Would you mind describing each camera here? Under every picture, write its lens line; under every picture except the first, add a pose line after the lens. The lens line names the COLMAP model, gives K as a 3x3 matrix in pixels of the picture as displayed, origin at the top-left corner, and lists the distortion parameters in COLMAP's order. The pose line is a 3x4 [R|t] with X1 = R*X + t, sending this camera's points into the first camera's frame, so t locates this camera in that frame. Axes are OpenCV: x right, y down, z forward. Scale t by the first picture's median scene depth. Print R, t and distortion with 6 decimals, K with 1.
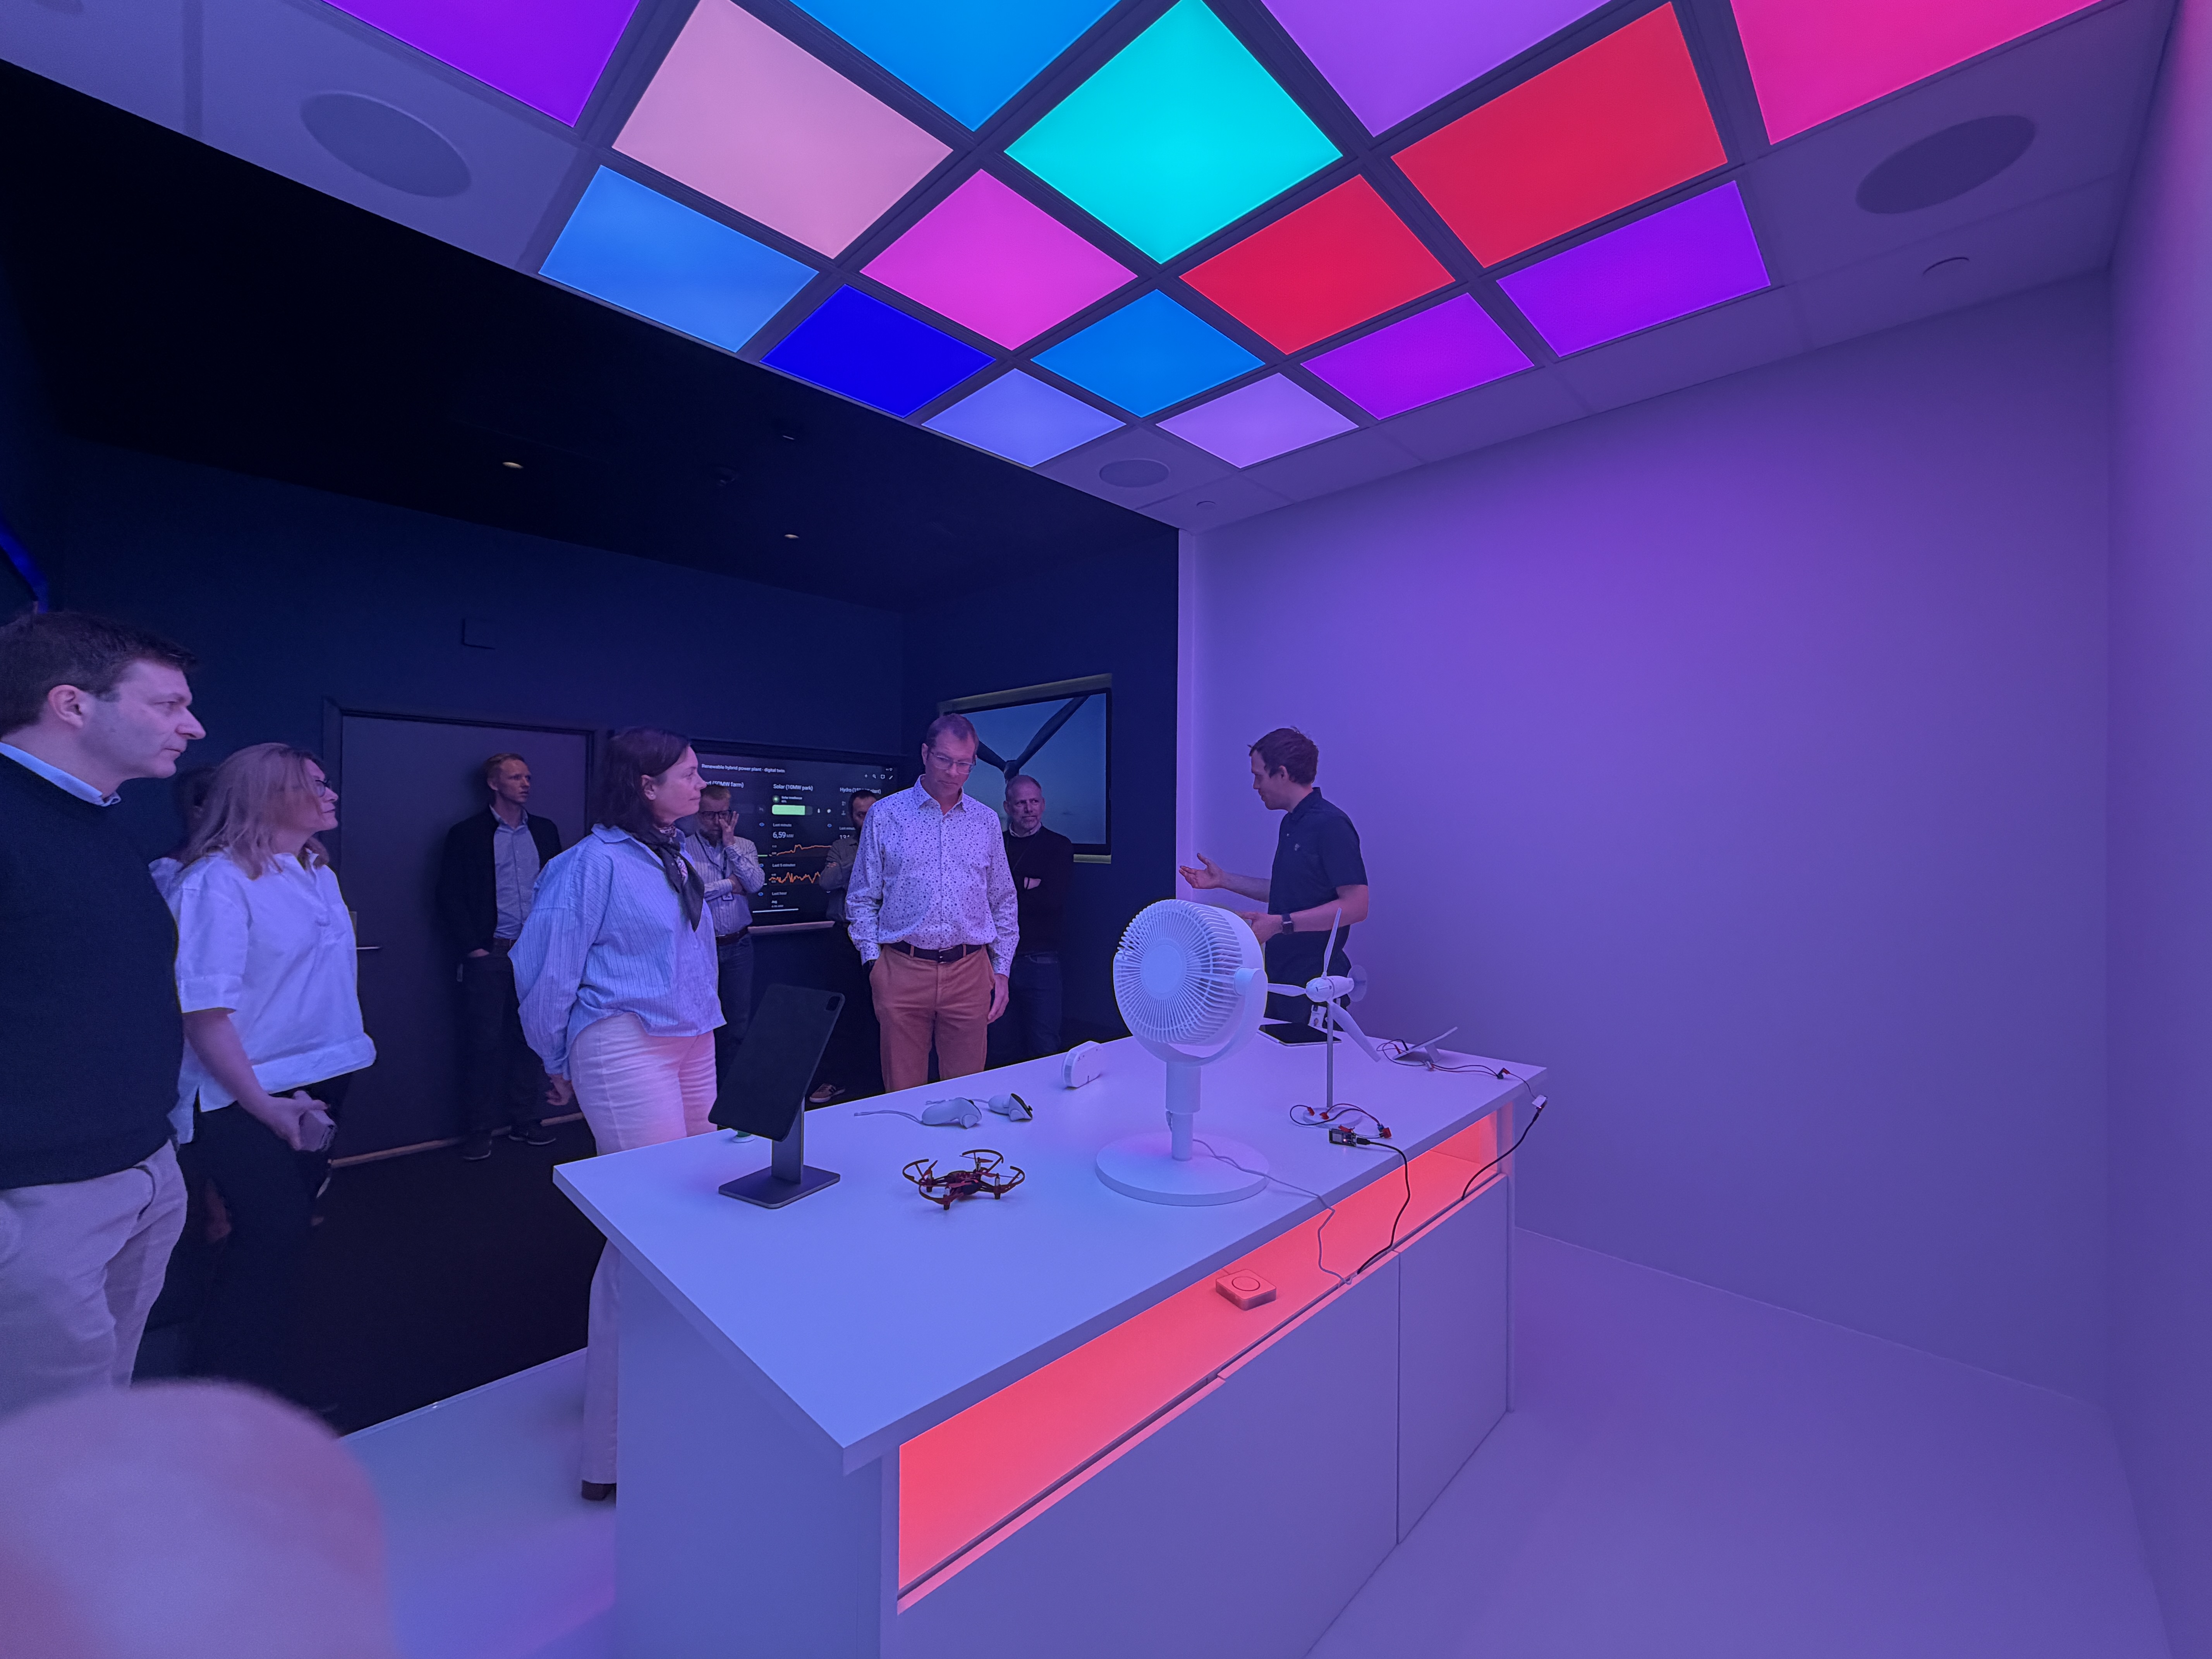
lens RADIAL K [[880.3, 0, 1096.9], [0, 880.3, 832.2], [0, 0, 1]] dist [-0.000363, 0.000012]
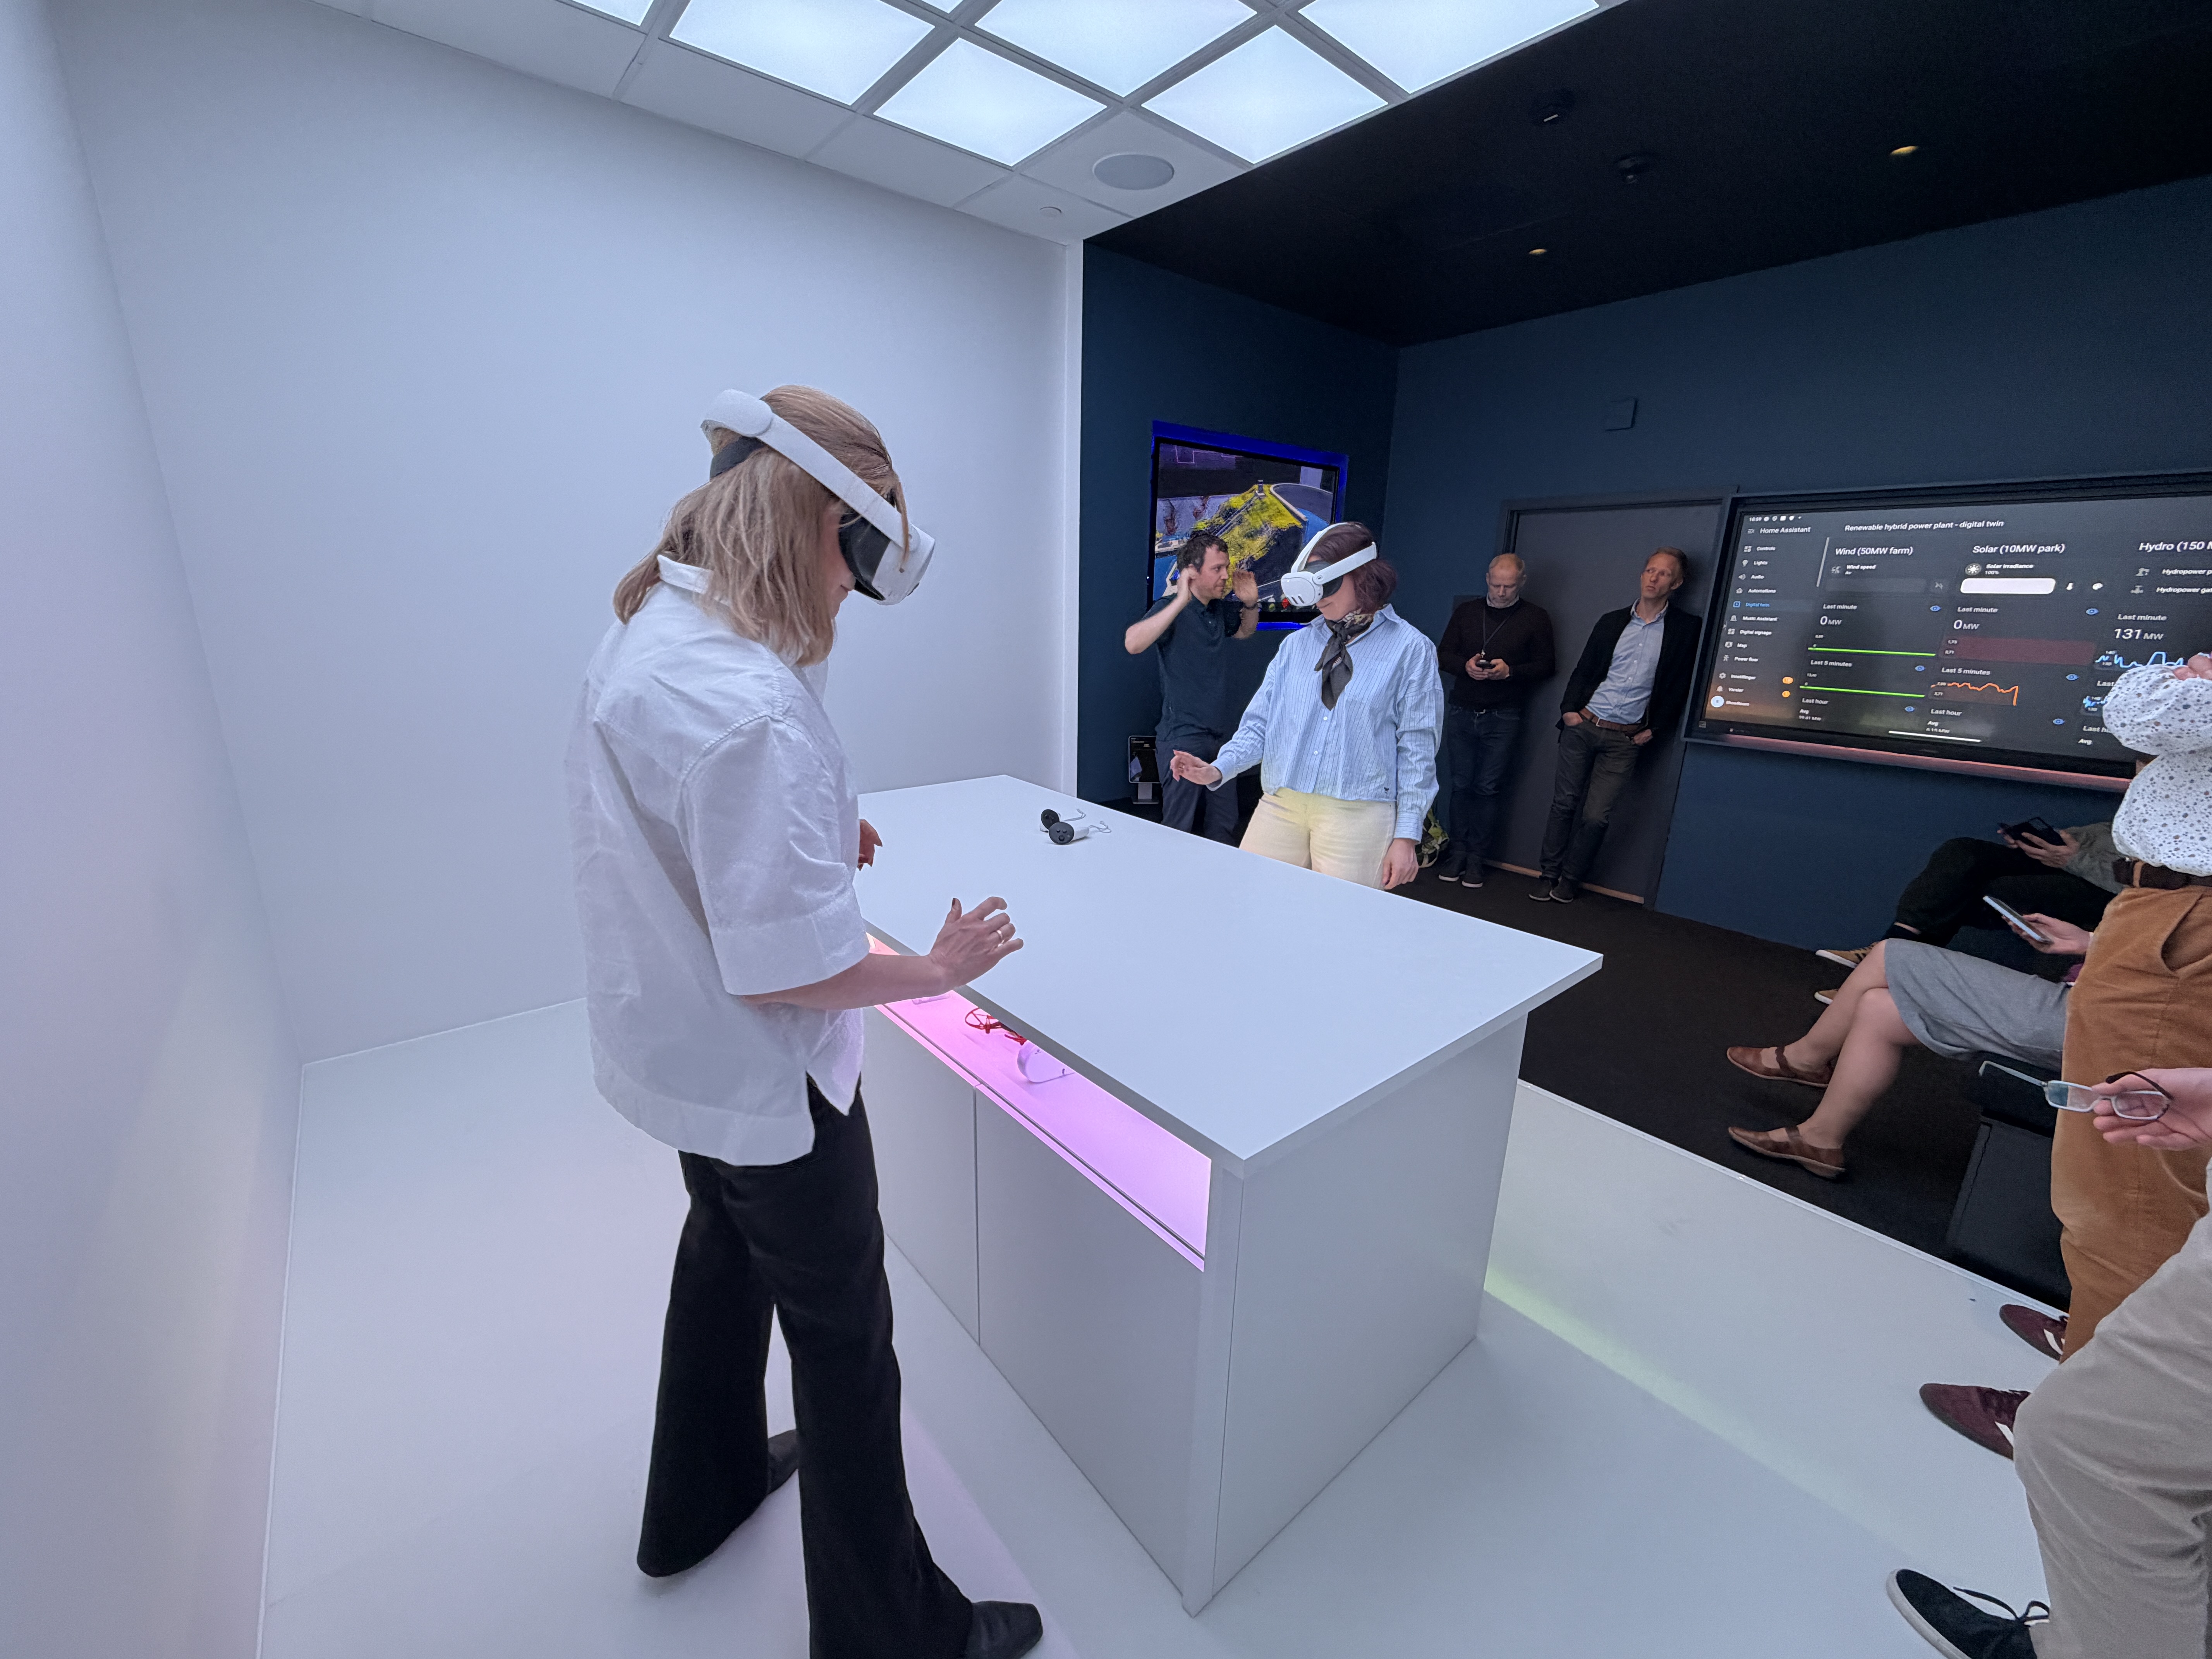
lens RADIAL K [[880.3, 0, 1096.9], [0, 880.3, 832.2], [0, 0, 1]] dist [-0.000363, 0.000012]
pose [[-0.100050, 0.251507, -0.962671, 0.459590], [-0.018308, 0.966896, 0.254513, -0.003076], [0.994814, 0.043088, -0.092133, 0.481187]]
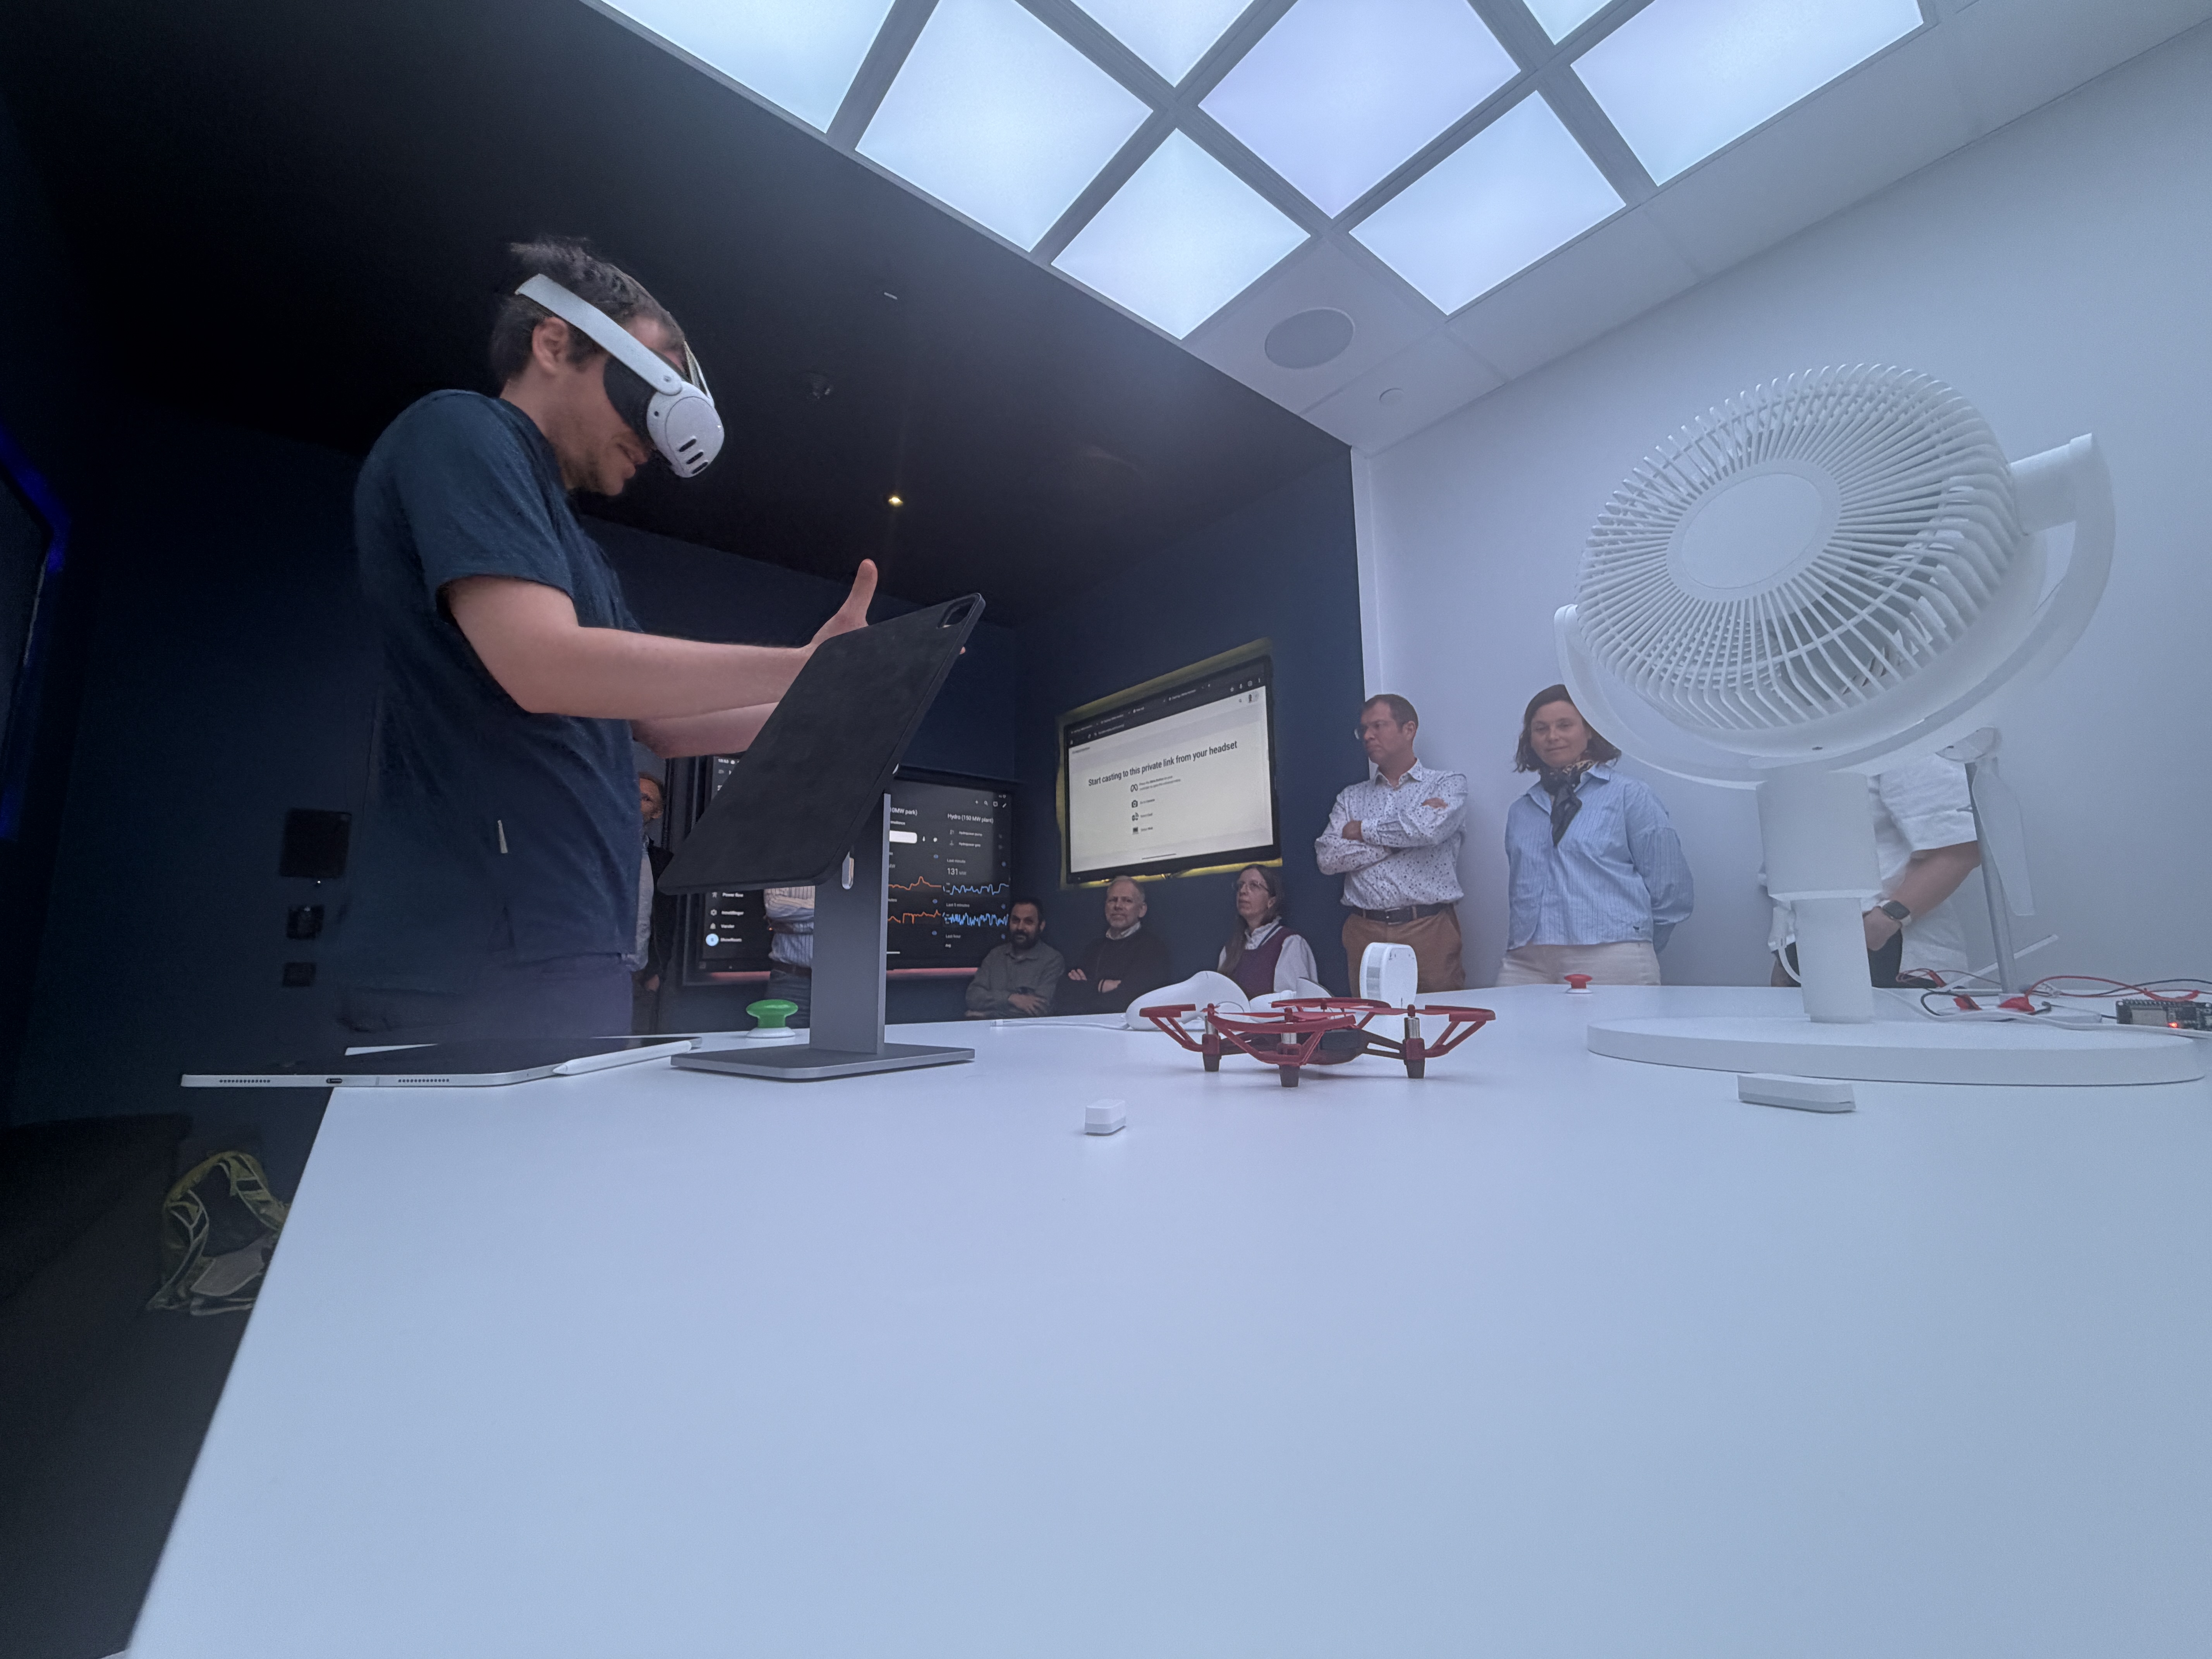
lens RADIAL K [[880.3, 0, 1096.9], [0, 880.3, 832.2], [0, 0, 1]] dist [-0.000363, 0.000012]
pose [[0.993355, -0.038589, -0.108429, -0.064616], [0.022558, 0.989122, -0.145357, 0.120106], [0.112859, 0.141945, 0.983420, 0.204479]]
